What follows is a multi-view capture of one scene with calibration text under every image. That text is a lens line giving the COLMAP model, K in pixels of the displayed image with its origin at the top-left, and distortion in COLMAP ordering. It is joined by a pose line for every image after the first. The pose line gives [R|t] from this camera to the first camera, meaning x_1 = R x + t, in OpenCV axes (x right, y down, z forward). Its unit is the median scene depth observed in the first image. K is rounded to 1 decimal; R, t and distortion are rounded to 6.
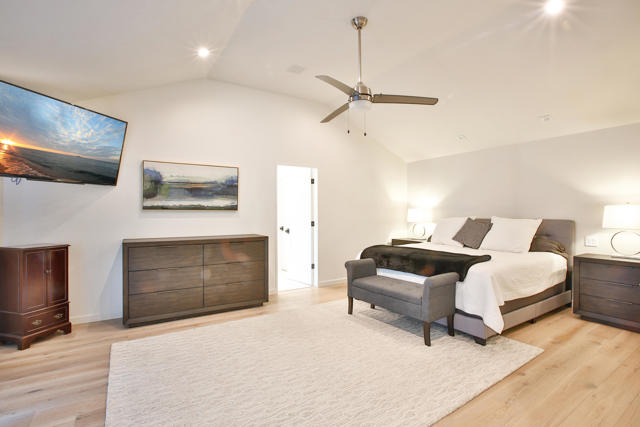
lens RADIAL K [[305.9, 0, 318.6], [0, 305.9, 212.0], [0, 0, 1]] dist [-0.064993, 0.026229]
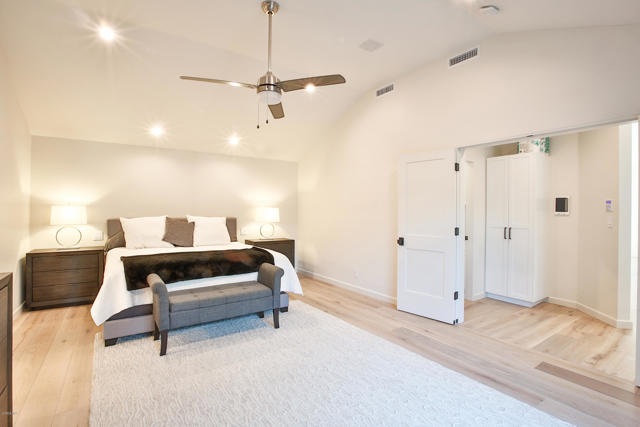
lens RADIAL K [[305.9, 0, 318.6], [0, 305.9, 212.0], [0, 0, 1]] dist [-0.064993, 0.026229]
pose [[-0.022005, -0.003677, 0.999751, -0.615272], [-0.007828, 0.999963, 0.003506, -0.004284], [-0.999727, -0.007749, -0.022033, 0.675709]]
